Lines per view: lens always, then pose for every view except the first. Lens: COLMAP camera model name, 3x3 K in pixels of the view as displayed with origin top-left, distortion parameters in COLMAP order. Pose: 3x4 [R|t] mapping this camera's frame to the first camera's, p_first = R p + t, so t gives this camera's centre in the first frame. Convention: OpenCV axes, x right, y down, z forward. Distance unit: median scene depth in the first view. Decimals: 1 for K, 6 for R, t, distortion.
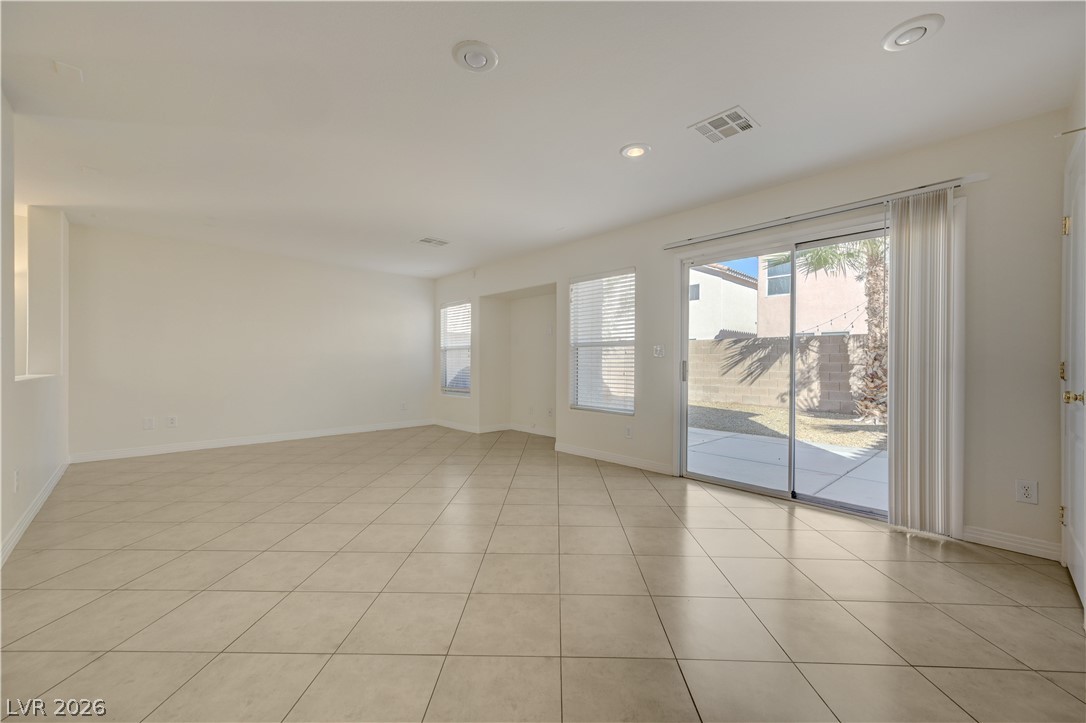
lens RADIAL K [[420.2, 0, 548.1], [0, 420.2, 362.8], [0, 0, 1]] dist [0.005127, -0.000370]
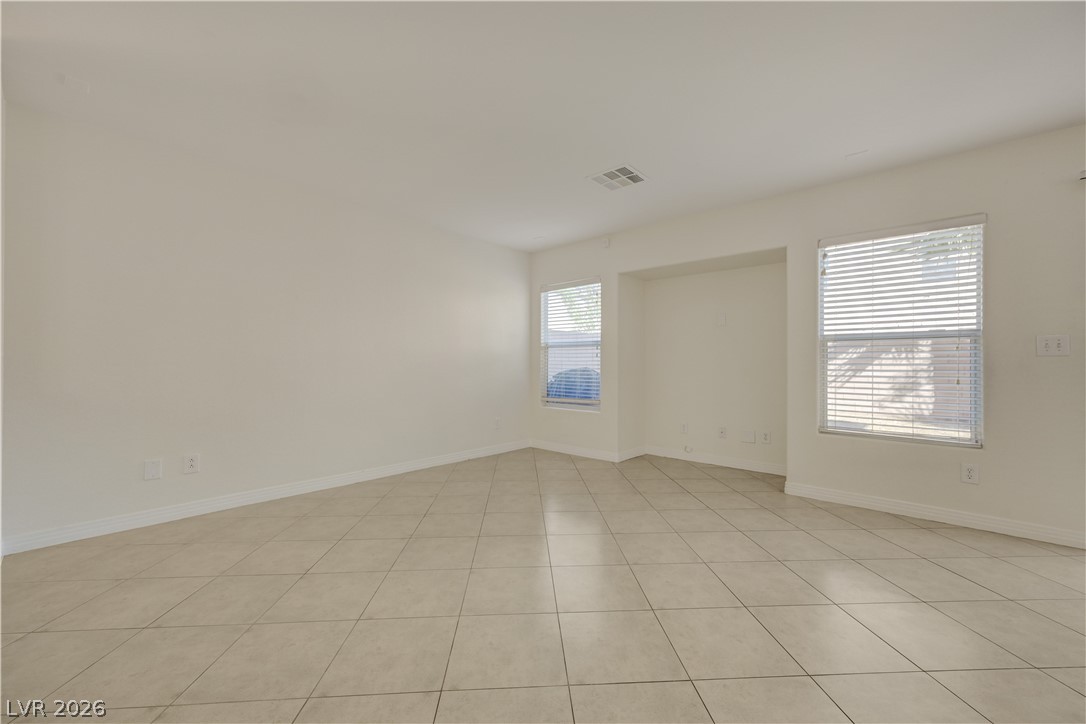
lens RADIAL K [[420.2, 0, 545.7], [0, 420.2, 364.2], [0, 0, 1]] dist [0.005127, -0.000370]
pose [[0.996934, -0.000445, 0.078250, -0.342672], [0.000293, 0.999998, 0.001954, -0.002108], [-0.078251, -0.001925, 0.996932, 0.285092]]
